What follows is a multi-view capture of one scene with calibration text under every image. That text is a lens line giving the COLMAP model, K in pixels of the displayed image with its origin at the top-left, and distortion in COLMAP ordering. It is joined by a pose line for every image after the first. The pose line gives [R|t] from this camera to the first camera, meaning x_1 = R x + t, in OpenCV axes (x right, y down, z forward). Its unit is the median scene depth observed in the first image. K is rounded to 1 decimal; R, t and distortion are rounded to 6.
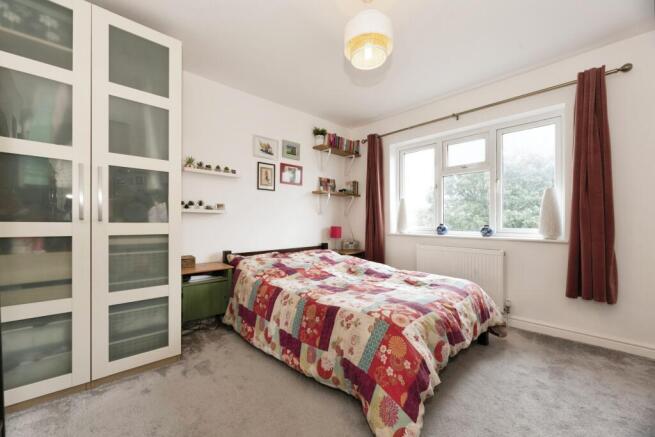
lens RADIAL K [[264.0, 0, 324.1], [0, 264.0, 221.3], [0, 0, 1]] dist [-0.001648, -0.000064]
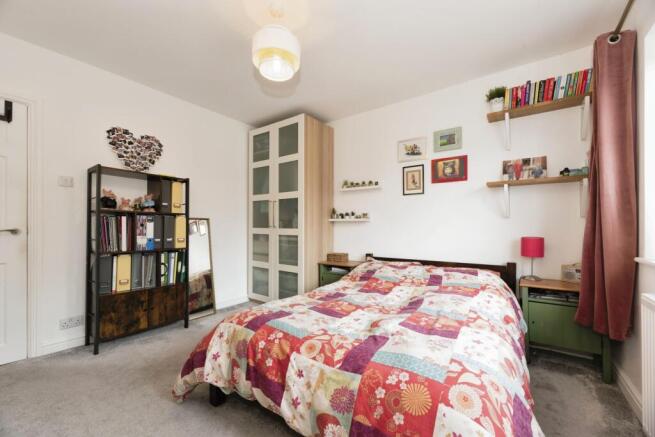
lens RADIAL K [[264.0, 0, 324.6], [0, 264.0, 226.8], [0, 0, 1]] dist [-0.001648, -0.000064]
pose [[0.185036, -0.004657, -0.982721, 0.642605], [-0.004504, 0.999974, -0.005587, 0.002052], [0.982721, 0.005460, 0.185010, 0.525921]]
